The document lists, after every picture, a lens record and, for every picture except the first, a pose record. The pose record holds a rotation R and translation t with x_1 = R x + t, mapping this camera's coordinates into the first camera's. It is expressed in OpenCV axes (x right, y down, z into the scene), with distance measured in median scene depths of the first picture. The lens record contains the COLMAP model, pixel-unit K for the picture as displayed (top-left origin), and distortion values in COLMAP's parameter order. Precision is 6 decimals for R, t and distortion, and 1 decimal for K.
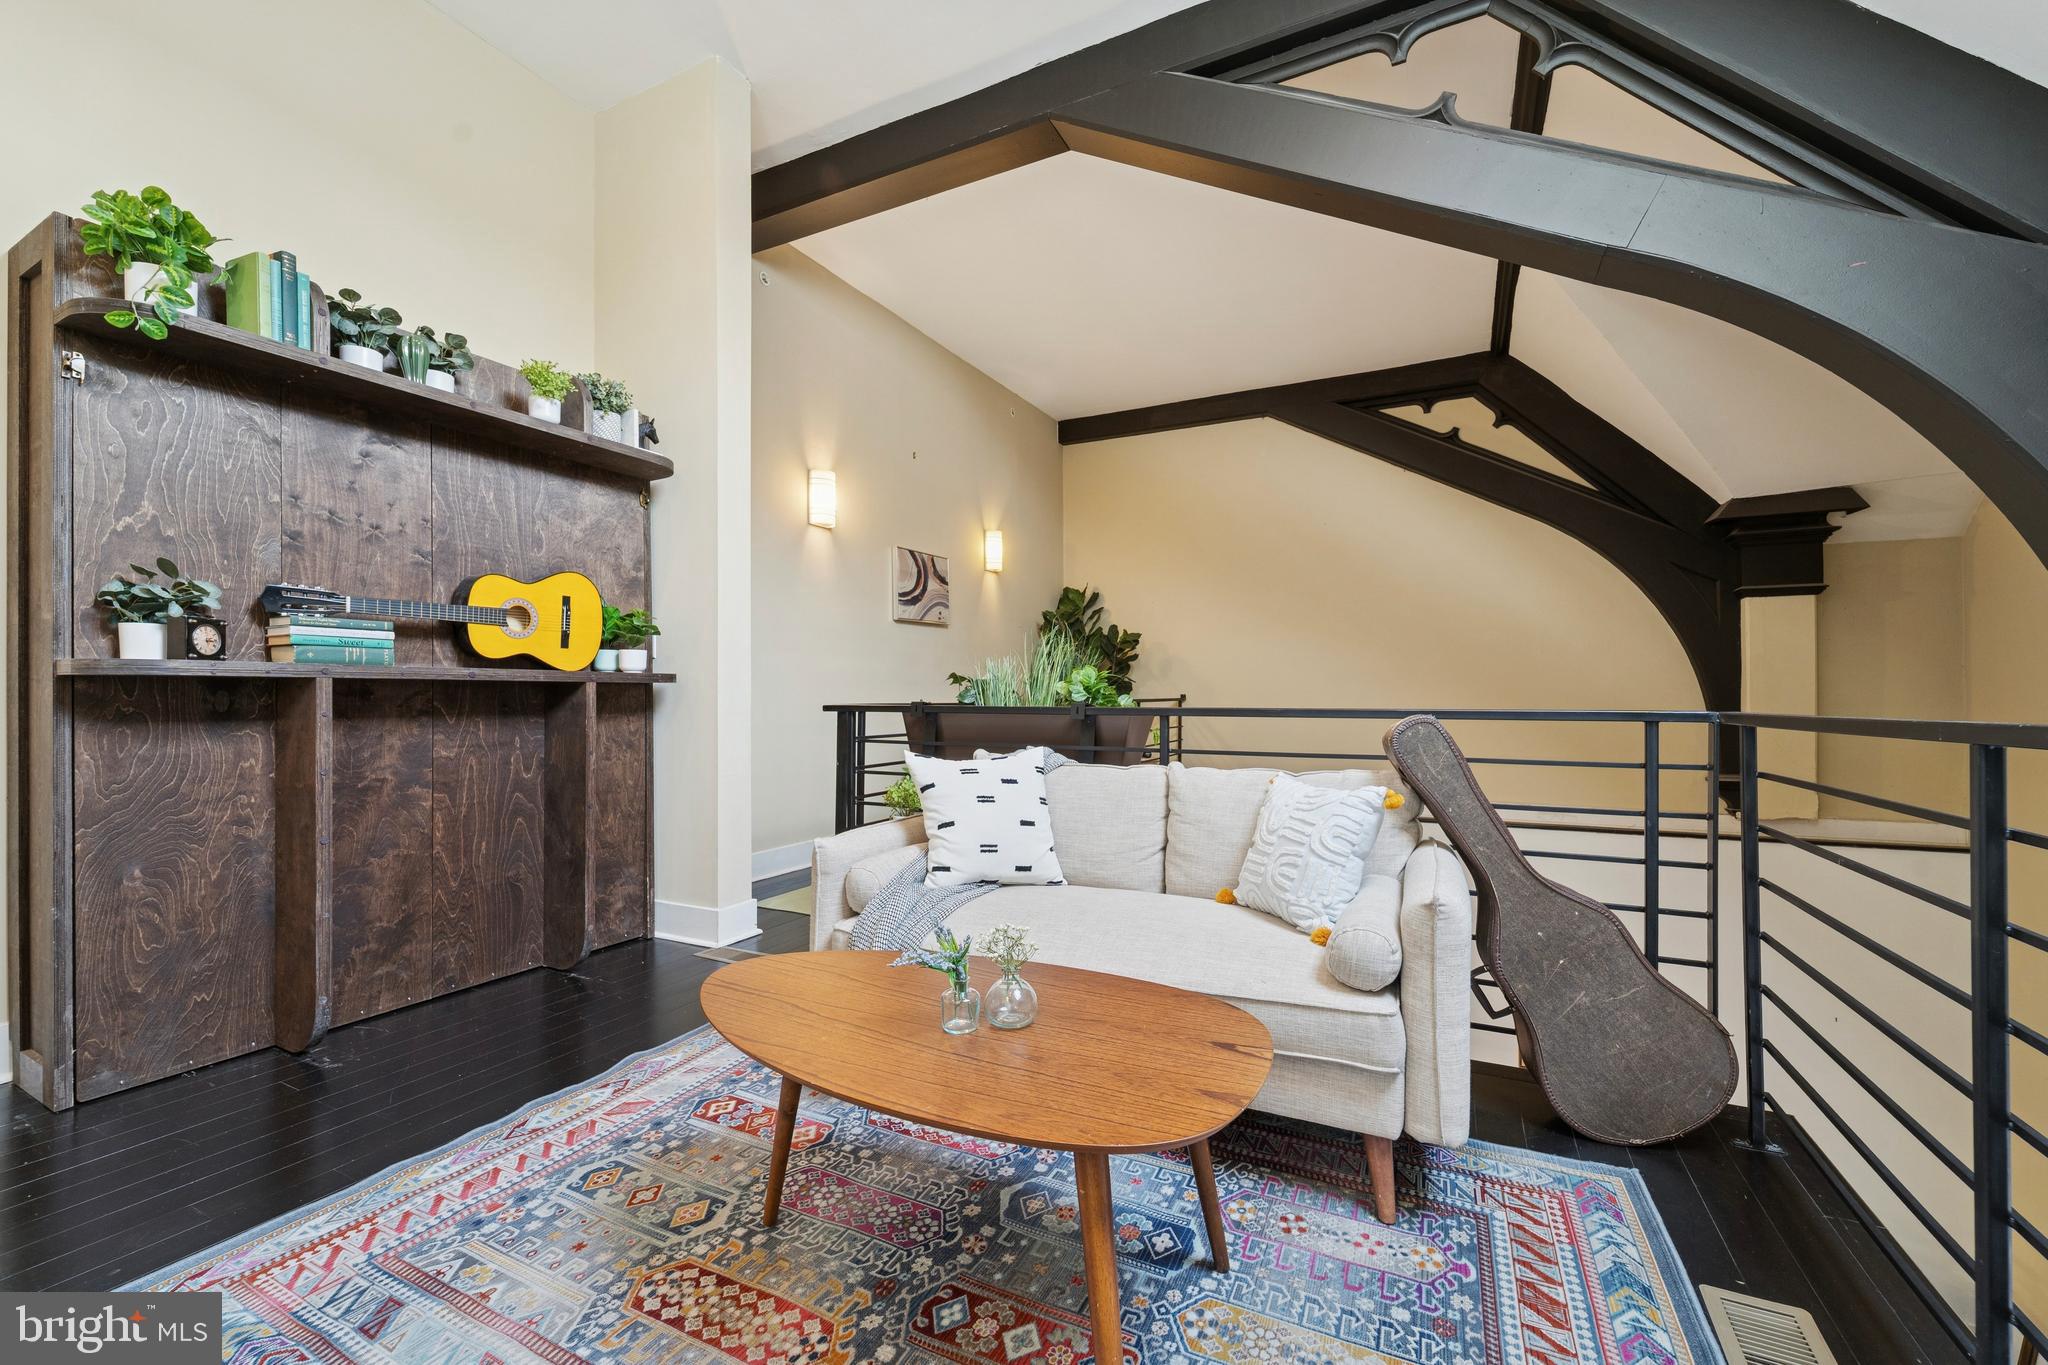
lens RADIAL K [[833.4, 0, 1022.4], [0, 833.4, 693.0], [0, 0, 1]] dist [0.002997, -0.003484]
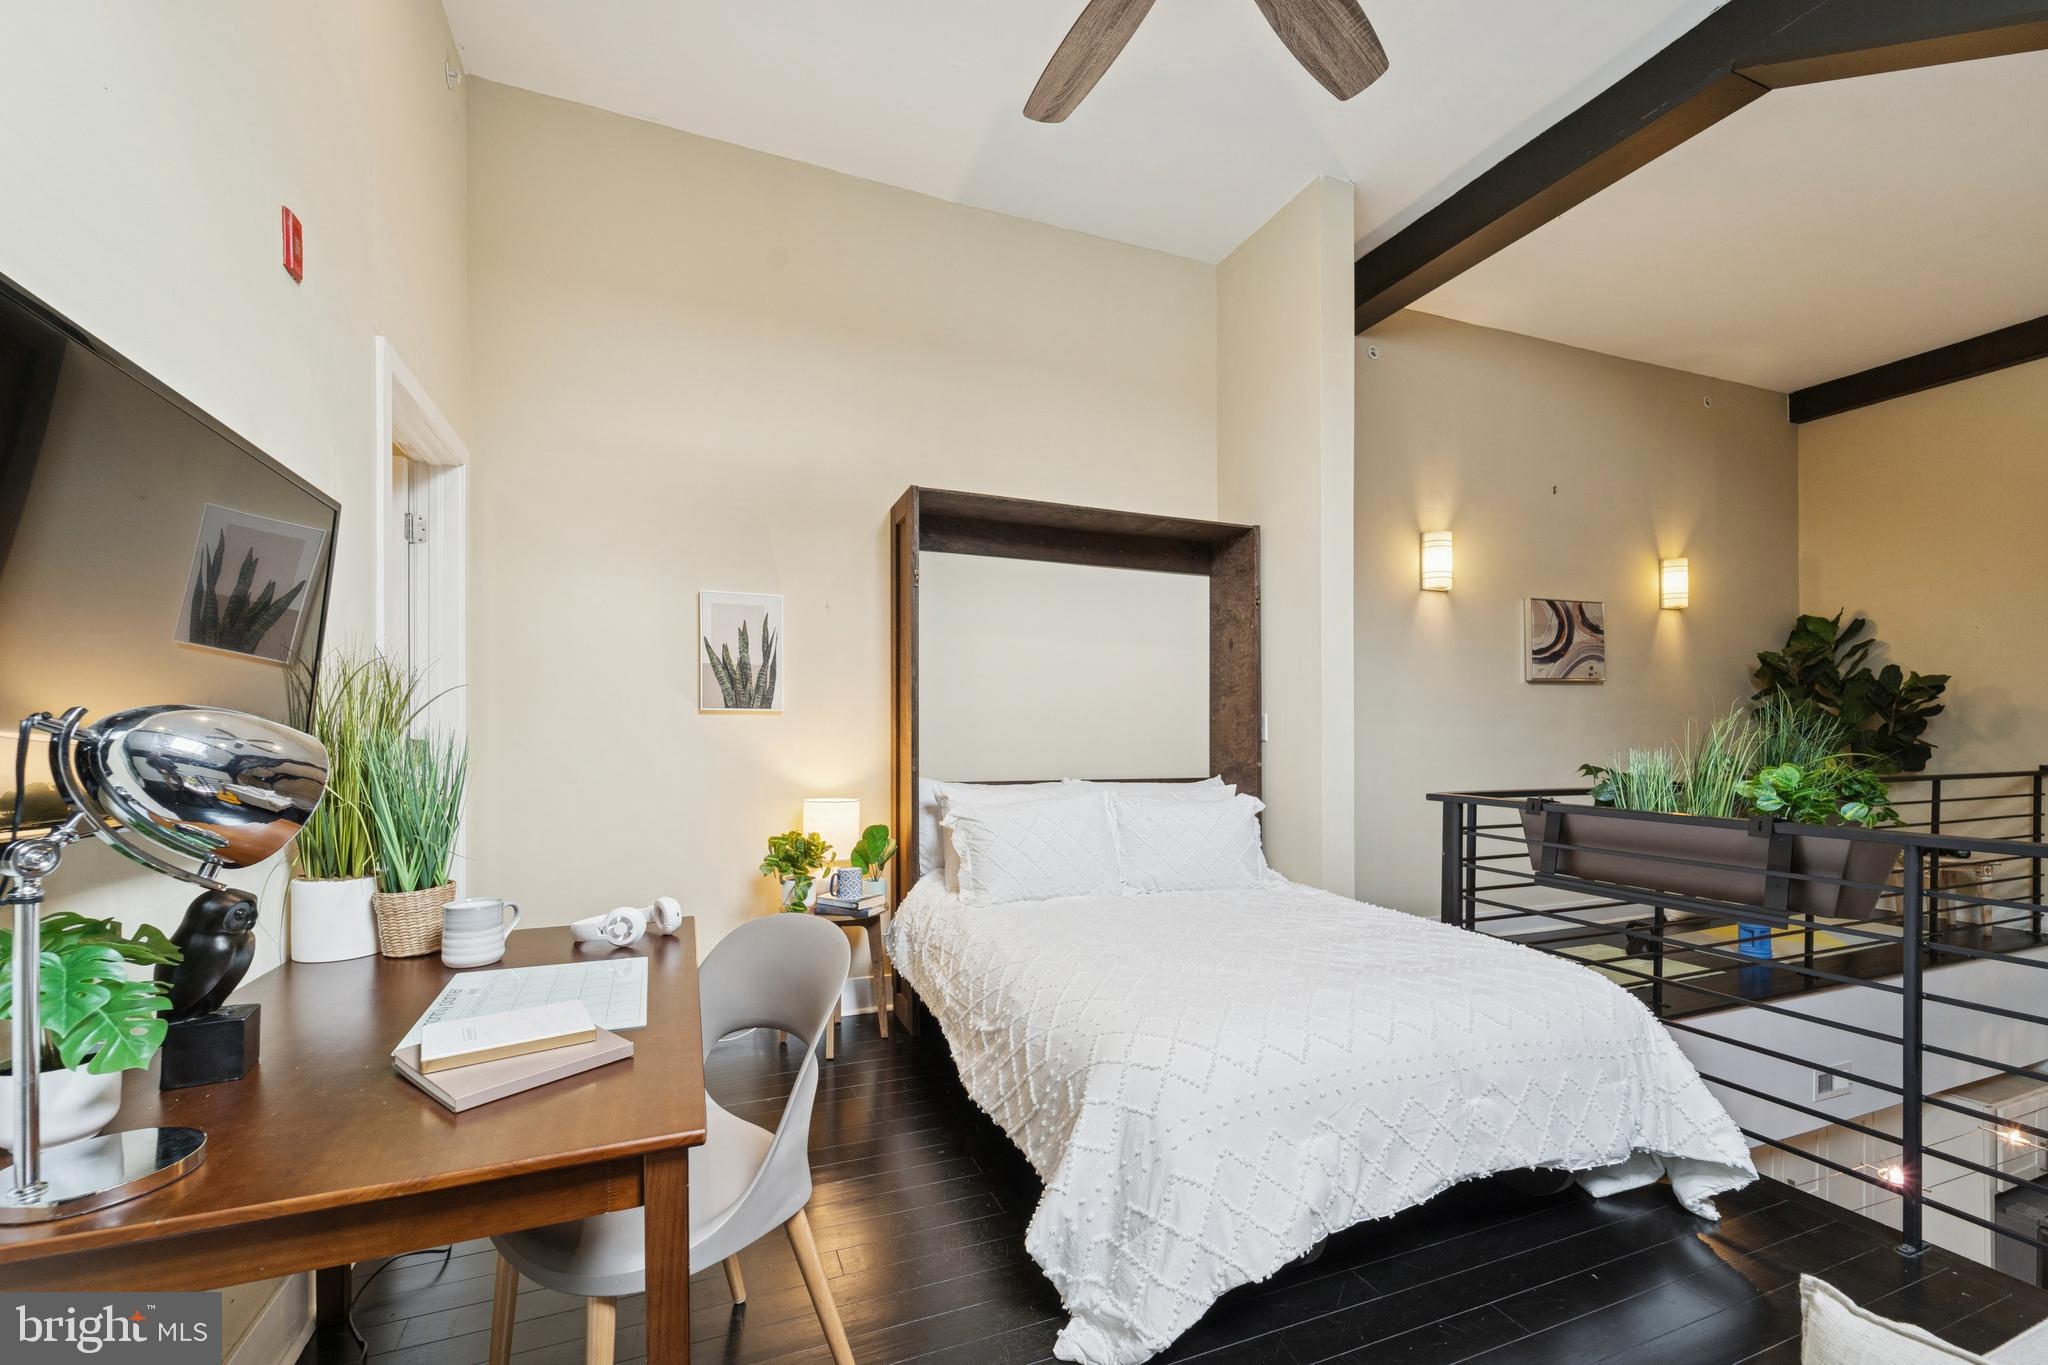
lens RADIAL K [[847.0, 0, 1016.1], [0, 847.0, 733.3], [0, 0, 1]] dist [0.000844, 0.000281]
pose [[0.752328, -0.000349, -0.658789, 0.069772], [0.002095, 0.999996, 0.001862, -0.076490], [0.658785, -0.002781, 0.752326, -0.089498]]
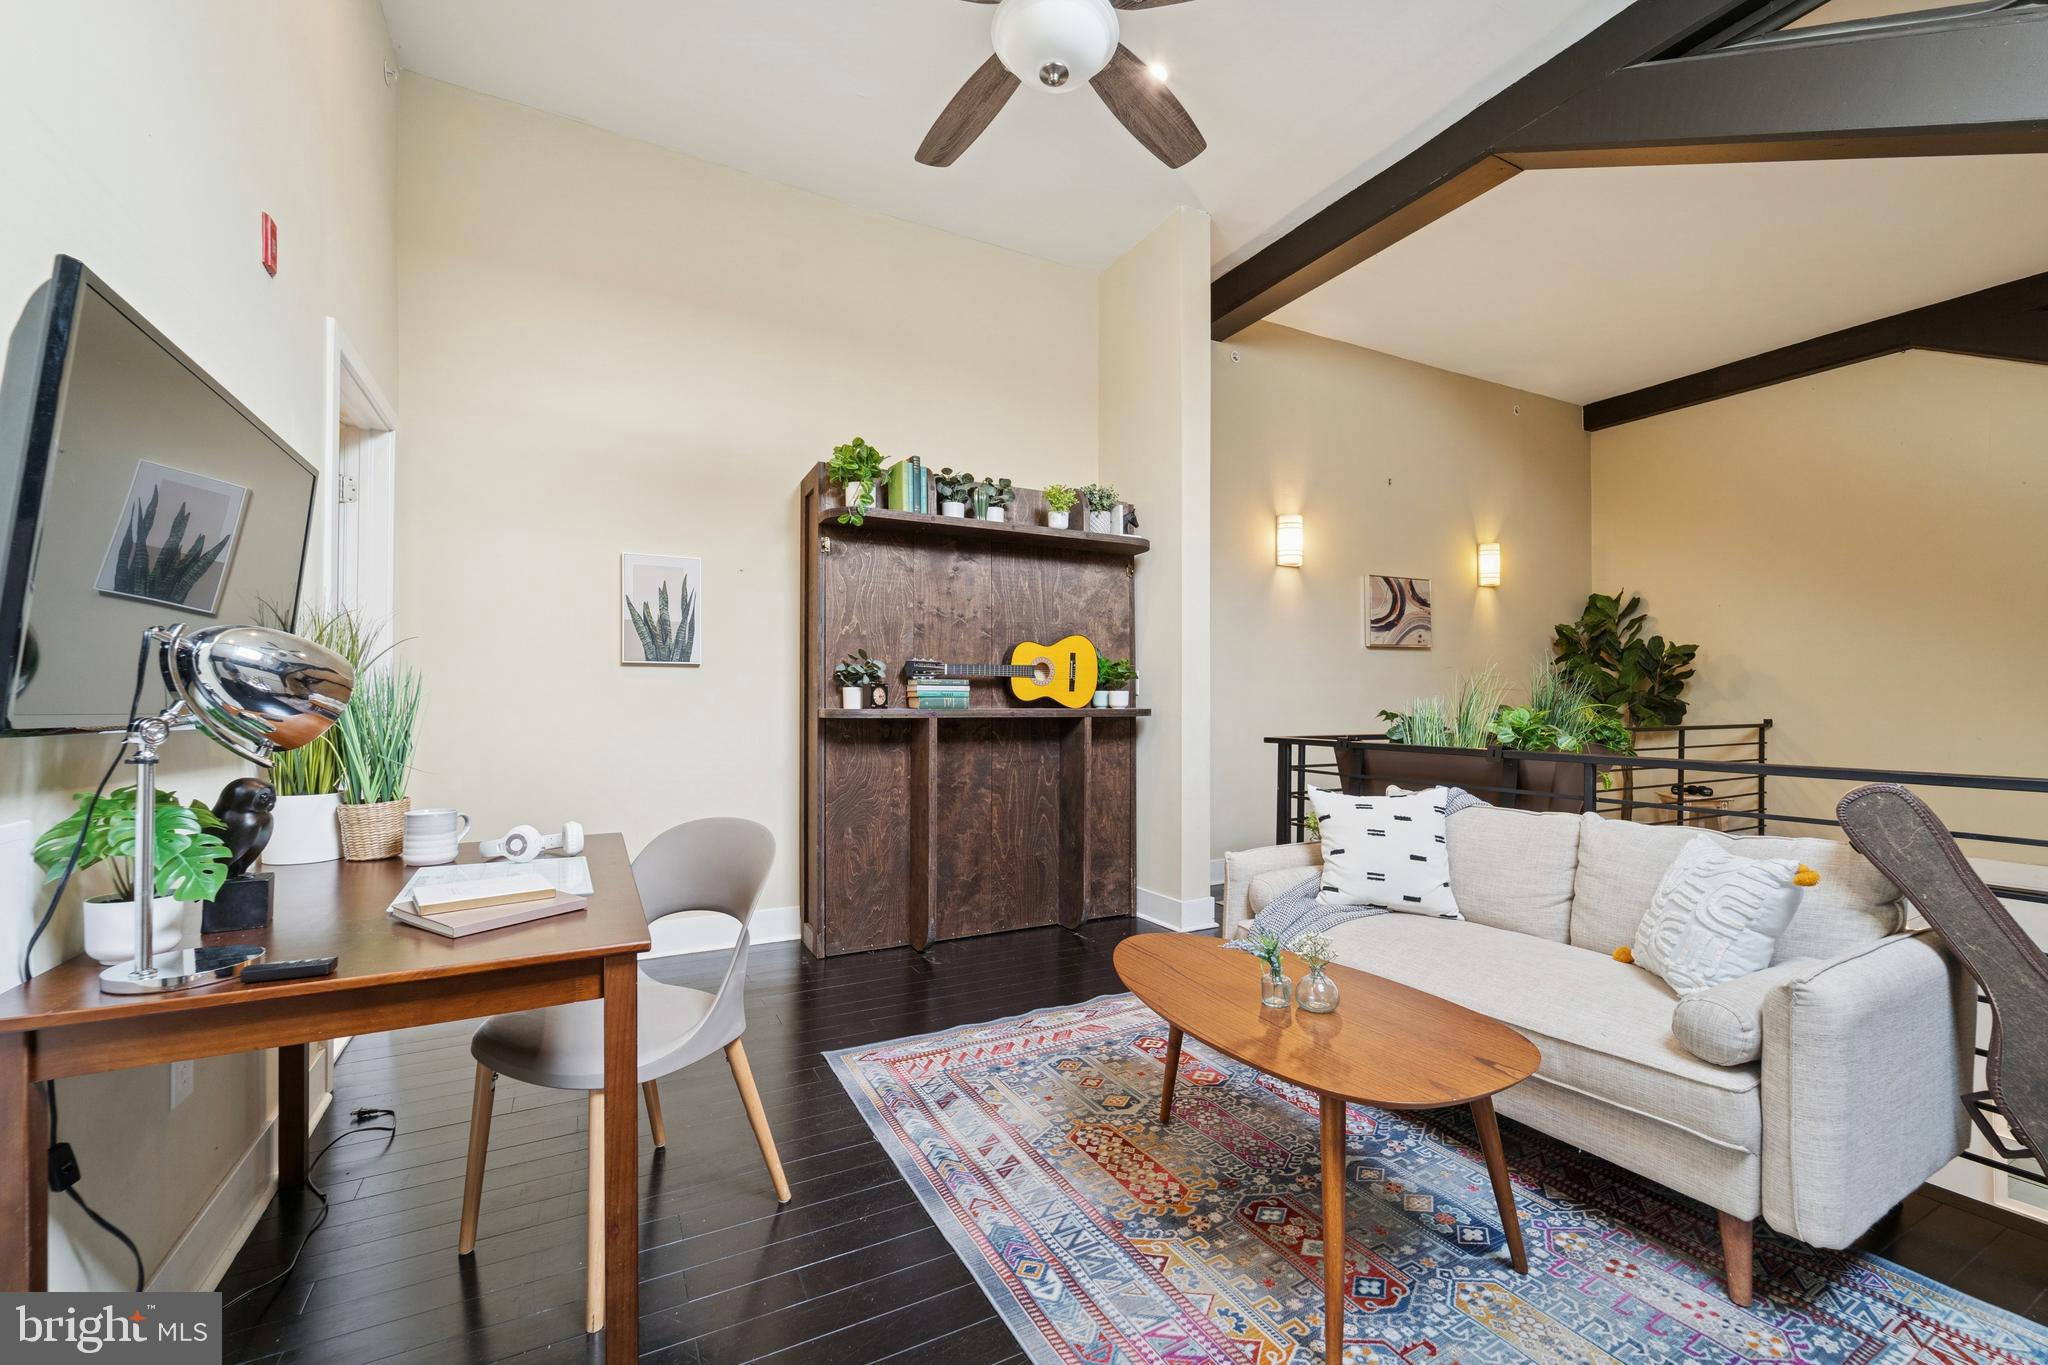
lens RADIAL K [[830.2, 0, 1019.4], [0, 830.2, 692.7], [0, 0, 1]] dist [-0.001047, -0.000707]
pose [[0.816593, -0.004690, -0.577195, 0.191152], [-0.000487, 0.999961, -0.008813, -0.047400], [0.577214, 0.007478, 0.816558, -0.179953]]
